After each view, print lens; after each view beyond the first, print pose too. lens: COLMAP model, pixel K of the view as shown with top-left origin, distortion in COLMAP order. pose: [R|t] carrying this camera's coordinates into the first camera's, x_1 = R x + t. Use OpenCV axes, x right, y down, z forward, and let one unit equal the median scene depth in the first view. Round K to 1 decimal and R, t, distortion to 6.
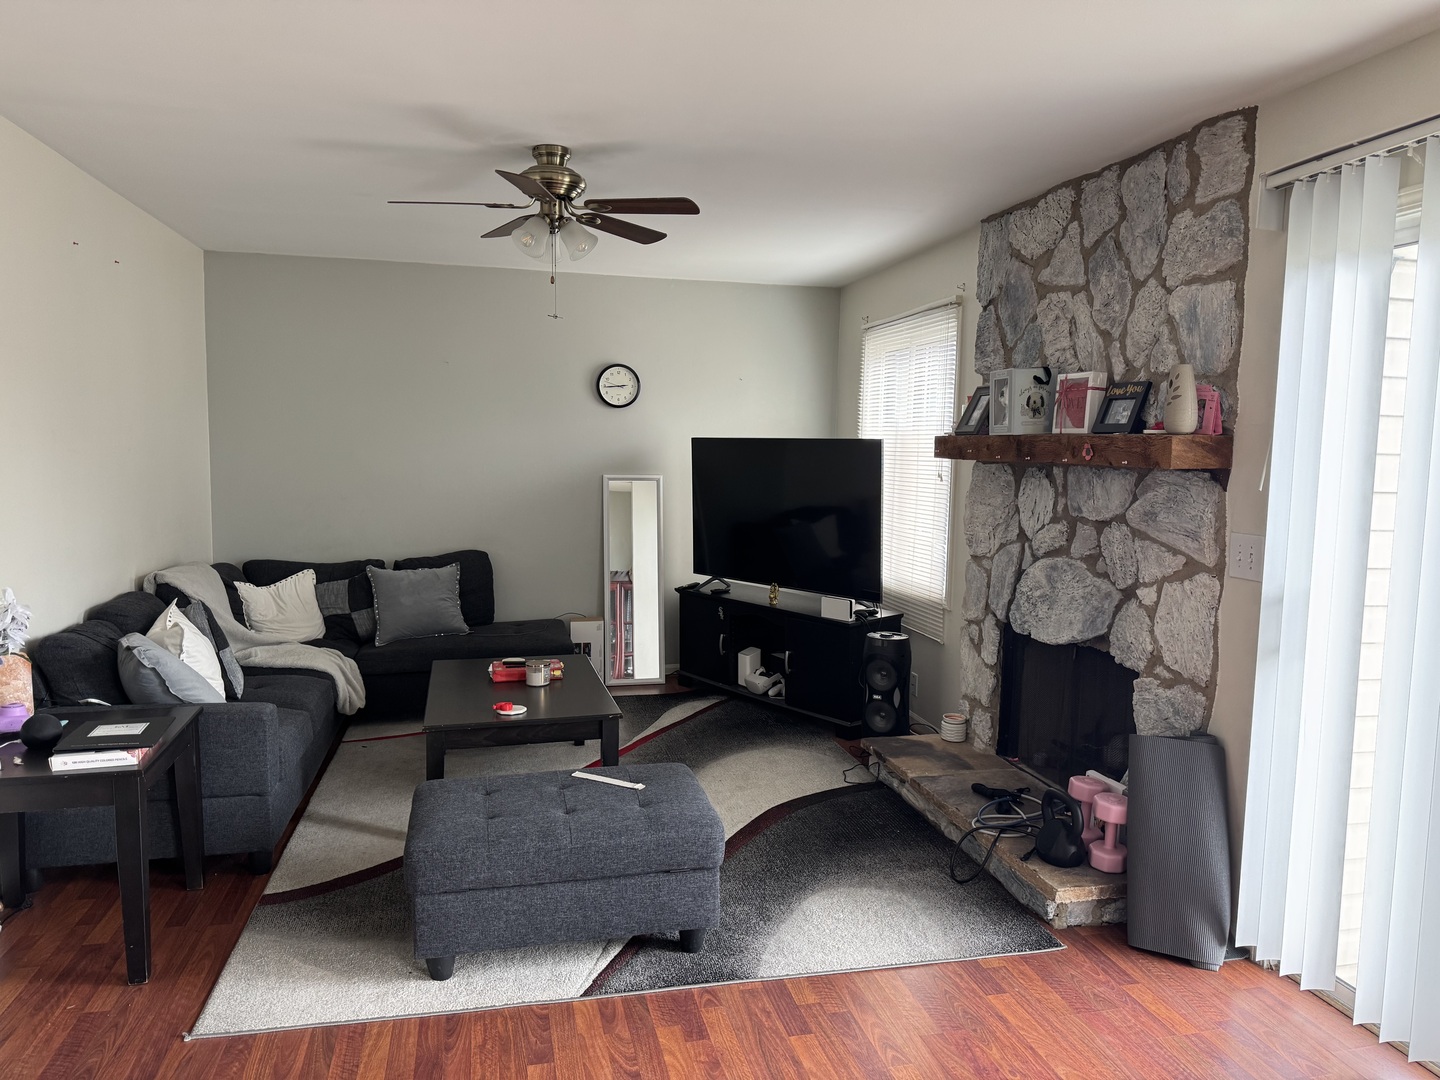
lens RADIAL K [[1018.1, 0, 720.0], [0, 1018.1, 540.0], [0, 0, 1]] dist [0.130638, -0.207702]
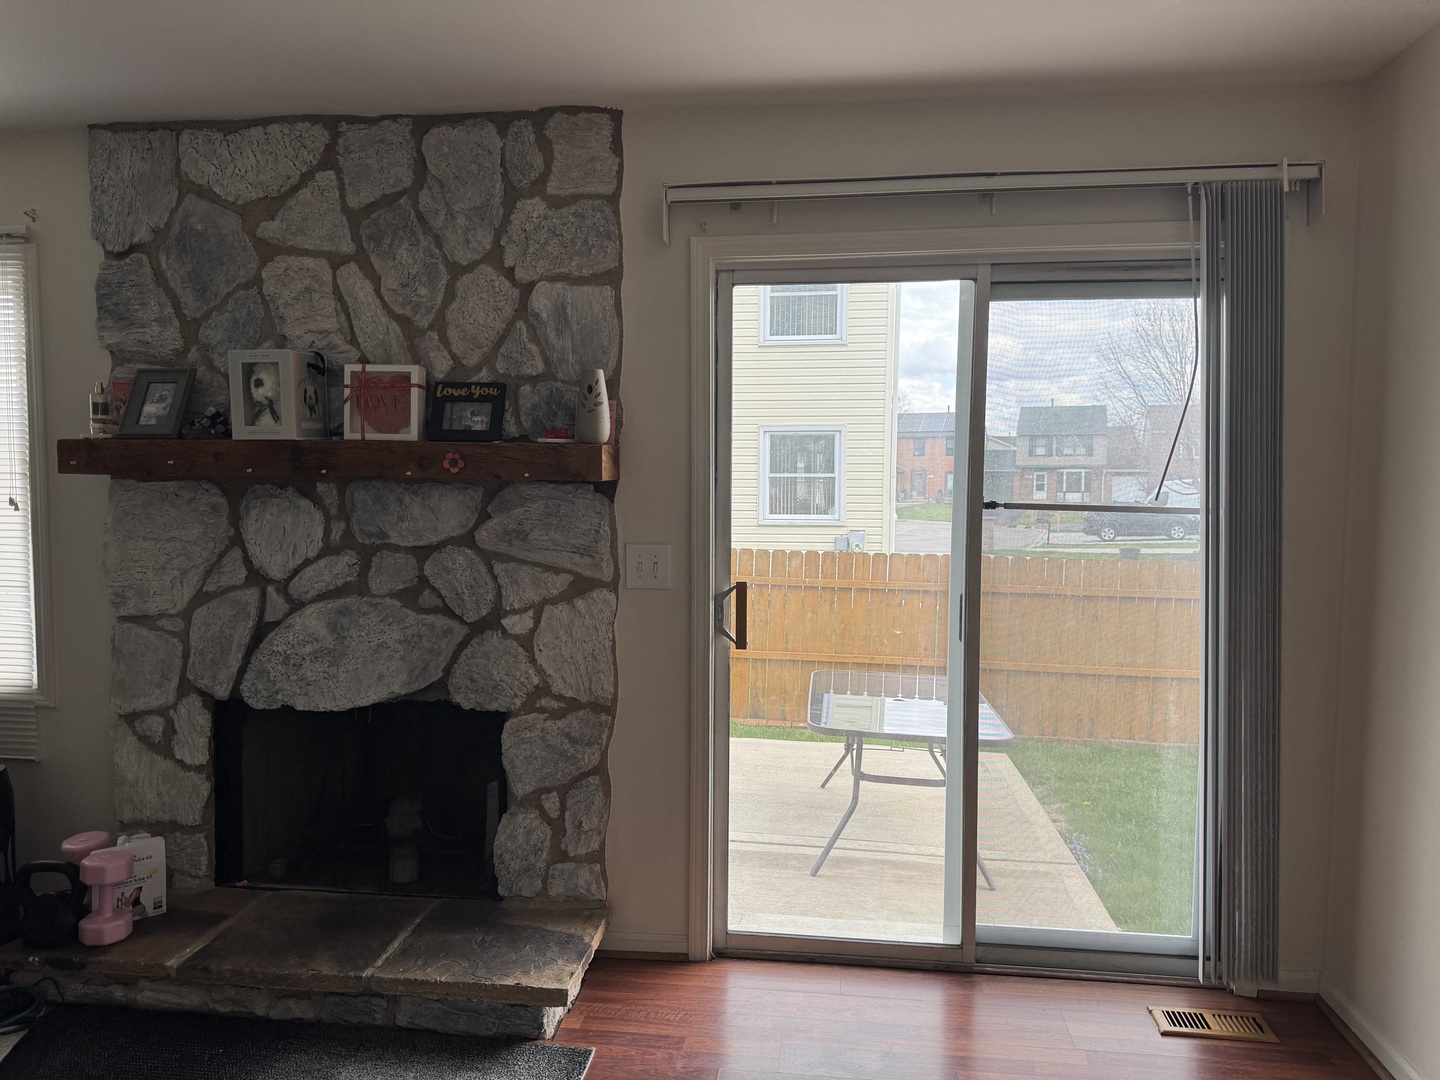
lens RADIAL K [[1018.1, 0, 720.0], [0, 1018.1, 540.0], [0, 0, 1]] dist [0.130638, -0.207702]
pose [[0.347211, -0.073682, 0.934888, -0.318590], [0.089367, 0.994971, 0.045227, -0.038912], [-0.933519, 0.067845, 0.352049, 0.478002]]
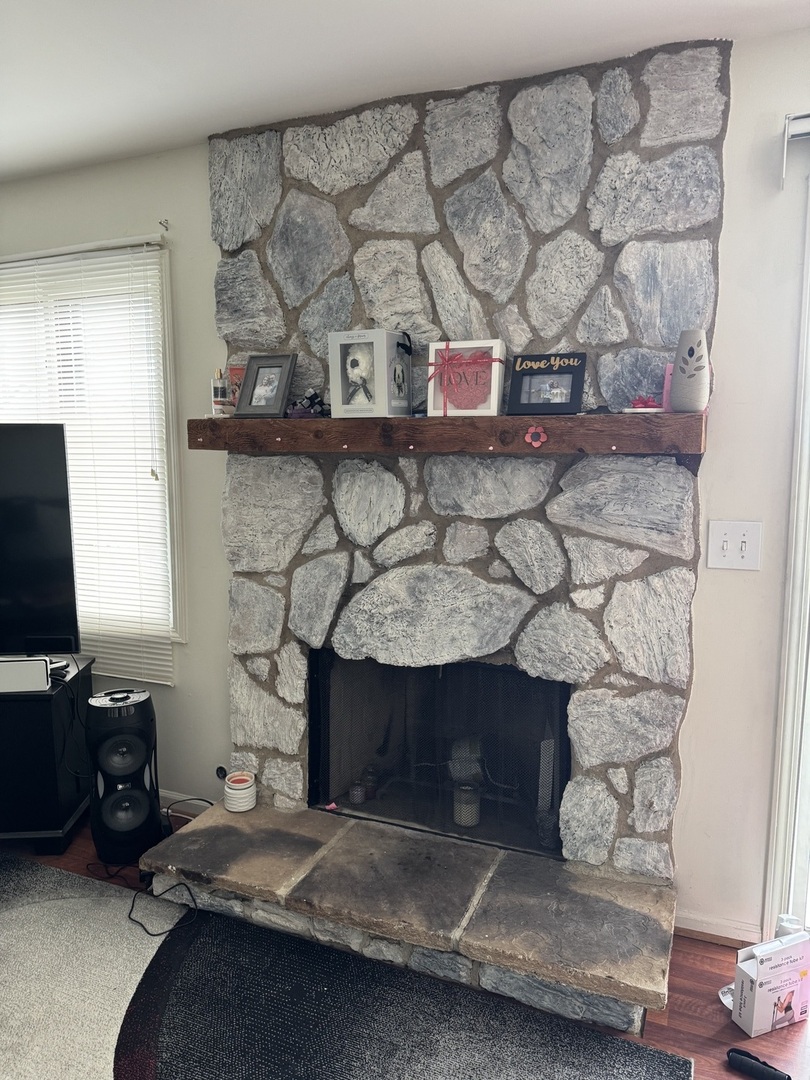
lens RADIAL K [[763.6, 0, 405.0], [0, 763.6, 540.0], [0, 0, 1]] dist [0.130638, -0.207702]
pose [[0.594216, -0.117860, 0.795623, -0.184733], [0.087111, 0.992817, 0.082012, -0.058701], [-0.799574, 0.020575, 0.600215, 0.667199]]
